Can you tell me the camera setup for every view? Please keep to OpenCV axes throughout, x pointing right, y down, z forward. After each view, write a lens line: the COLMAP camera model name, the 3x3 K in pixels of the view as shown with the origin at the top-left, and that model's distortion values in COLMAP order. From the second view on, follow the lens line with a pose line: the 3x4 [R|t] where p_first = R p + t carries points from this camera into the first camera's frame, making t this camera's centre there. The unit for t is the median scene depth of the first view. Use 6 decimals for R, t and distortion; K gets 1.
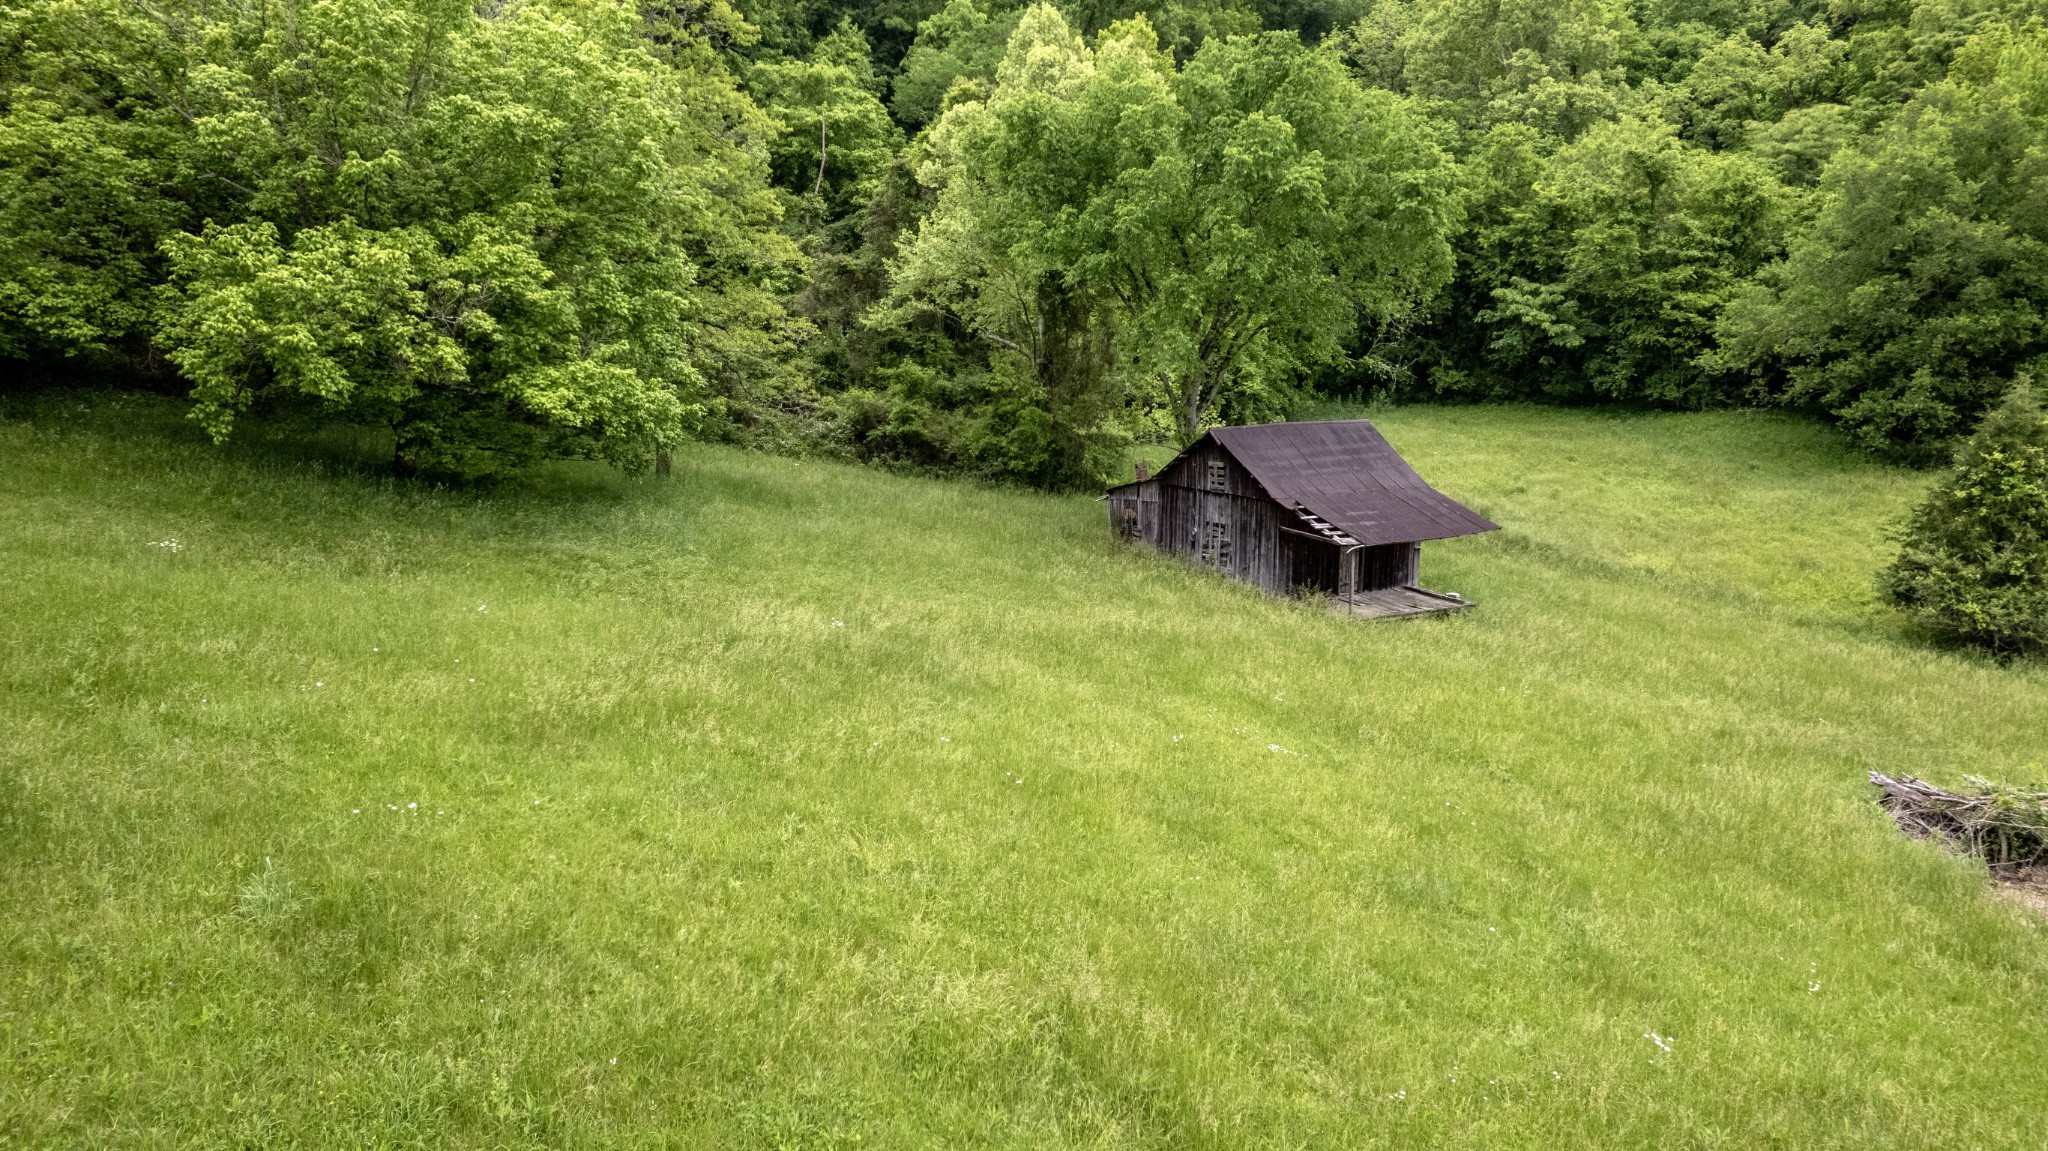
lens RADIAL K [[1355.2, 0, 1032.2], [0, 1355.2, 569.8], [0, 0, 1]] dist [-0.085520, 0.100870]
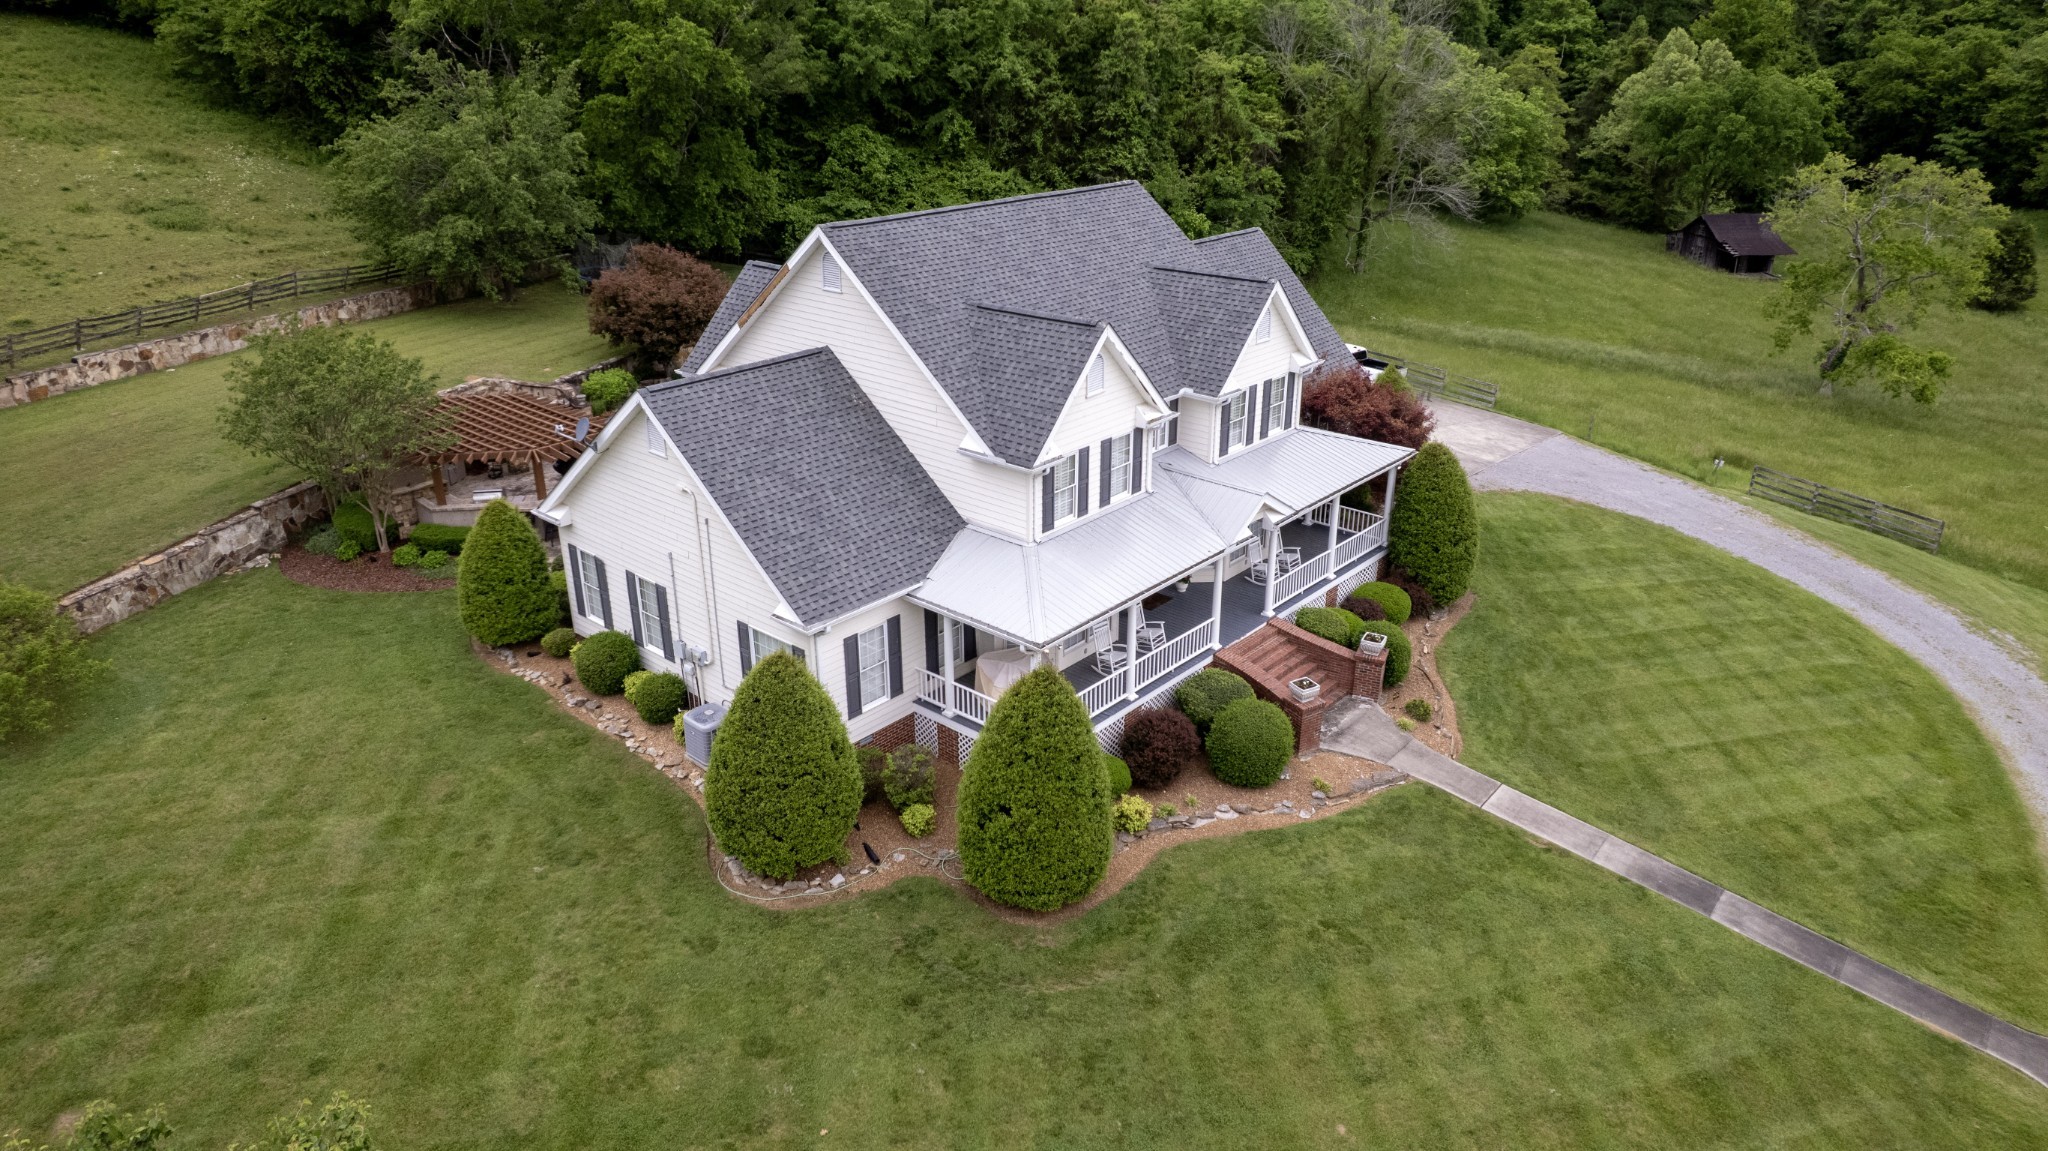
lens RADIAL K [[1355.2, 0, 1032.2], [0, 1355.2, 569.8], [0, 0, 1]] dist [-0.085520, 0.100870]
pose [[0.906165, 0.163901, -0.389873, 0.044020], [-0.082091, 0.972484, 0.218027, 0.101503], [0.414880, -0.165564, 0.894686, -1.716414]]
